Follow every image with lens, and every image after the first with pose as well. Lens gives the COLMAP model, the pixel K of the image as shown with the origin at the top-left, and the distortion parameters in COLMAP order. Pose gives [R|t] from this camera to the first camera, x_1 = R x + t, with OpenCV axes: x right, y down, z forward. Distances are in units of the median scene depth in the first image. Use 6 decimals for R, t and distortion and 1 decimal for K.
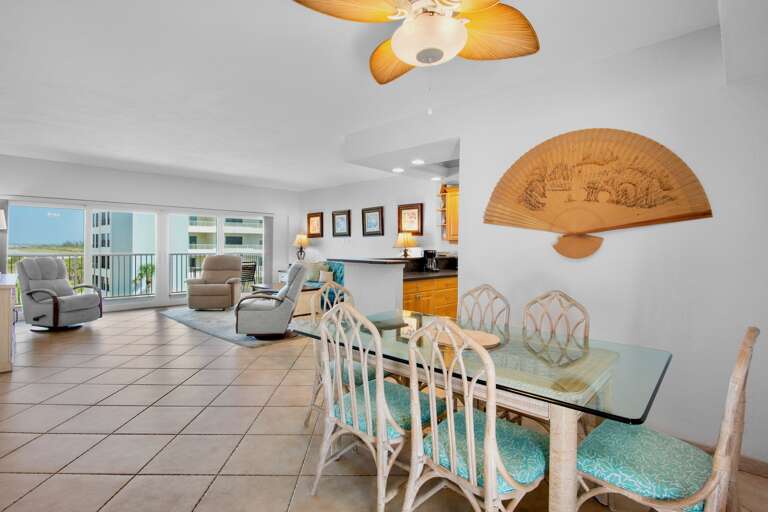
lens RADIAL K [[392.6, 0, 388.6], [0, 392.6, 249.8], [0, 0, 1]] dist [-0.011278, -0.000992]
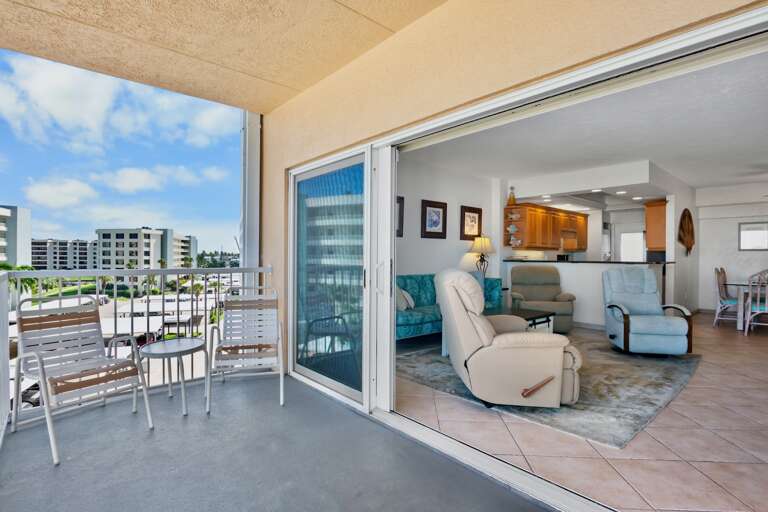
lens RADIAL K [[392.6, 0, 388.6], [0, 392.6, 249.8], [0, 0, 1]] dist [-0.011278, -0.000992]
pose [[0.097475, -0.000723, 0.995238, -0.788664], [-0.008836, 0.999960, 0.001592, -0.010268], [-0.995199, -0.008949, 0.097465, 0.952589]]
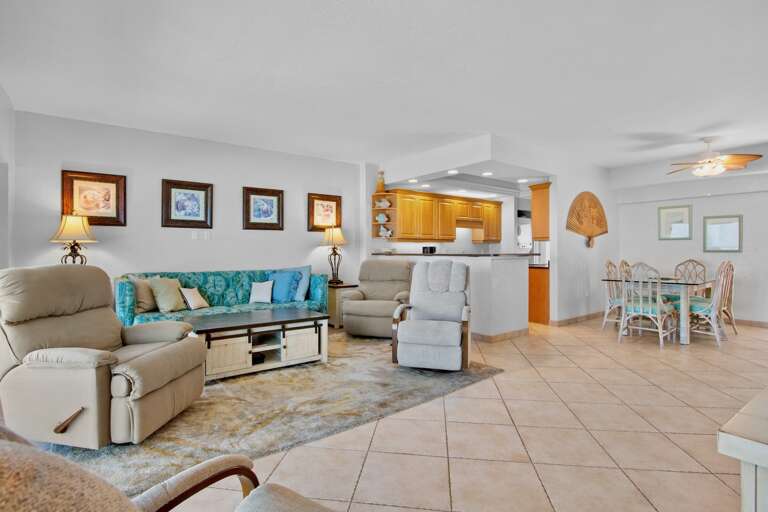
lens RADIAL K [[392.6, 0, 388.6], [0, 392.6, 249.8], [0, 0, 1]] dist [-0.011278, -0.000992]
pose [[0.163278, -0.013523, 0.986487, -0.657993], [0.002929, 0.999908, 0.013222, -0.006224], [-0.986576, 0.000730, 0.163302, 0.623736]]
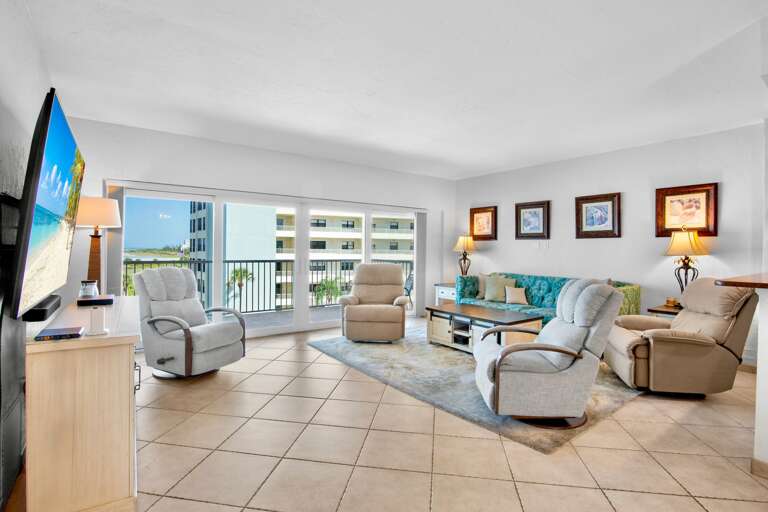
lens RADIAL K [[383.8, 0, 384.0], [0, 383.8, 256.0], [0, 0, 1]] dist [-0.012285, -0.000238]
pose [[0.985526, 0.005183, -0.169447, -0.272767], [-0.004407, 0.999978, 0.004954, -0.004386], [0.169469, -0.004135, 0.985527, 0.272949]]
